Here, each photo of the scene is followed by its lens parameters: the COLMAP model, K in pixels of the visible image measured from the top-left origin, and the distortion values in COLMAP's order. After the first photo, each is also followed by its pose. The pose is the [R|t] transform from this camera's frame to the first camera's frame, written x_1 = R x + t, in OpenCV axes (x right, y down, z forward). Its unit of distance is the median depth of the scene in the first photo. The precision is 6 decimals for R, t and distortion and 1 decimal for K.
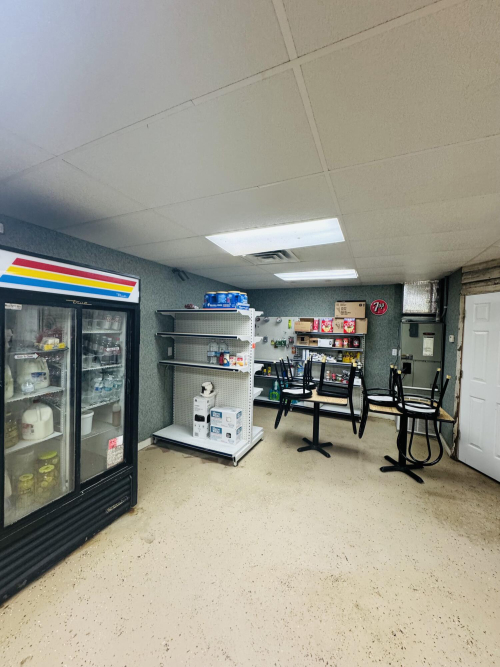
lens RADIAL K [[266.3, 0, 252.4], [0, 266.3, 332.3], [0, 0, 1]] dist [0.000142, -0.000531]
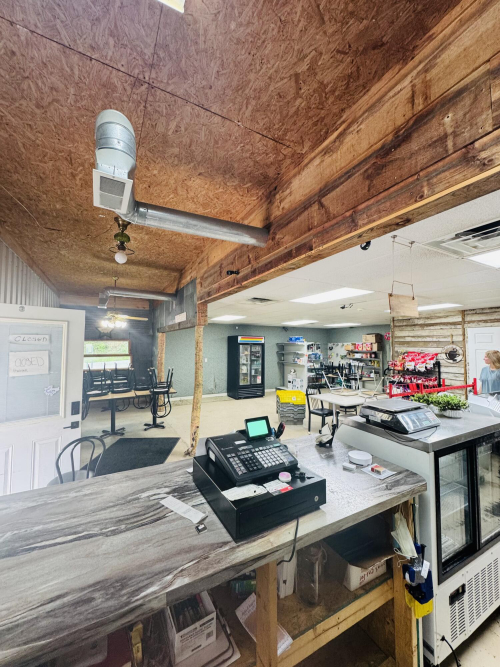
lens RADIAL K [[266.3, 0, 249.2], [0, 266.3, 330.7], [0, 0, 1]] dist [0.000142, -0.000531]
pose [[0.790359, -0.060863, -0.609613, 1.196907], [0.004747, 0.995632, -0.093249, 0.049724], [0.612626, 0.070807, 0.787195, -1.483054]]
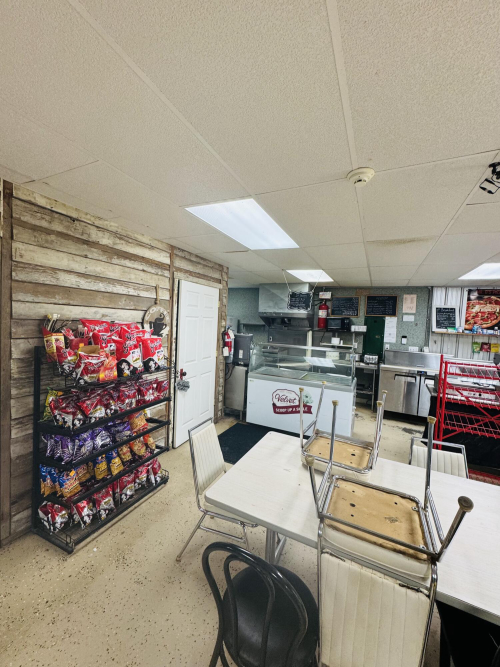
lens RADIAL K [[266.3, 0, 249.0], [0, 266.3, 332.7], [0, 0, 1]] dist [0.000142, -0.000531]
pose [[0.040900, -0.074706, 0.996366, 0.328239], [-0.024662, 0.996822, 0.075753, 0.001902], [-0.998859, -0.027671, 0.038927, 0.272441]]
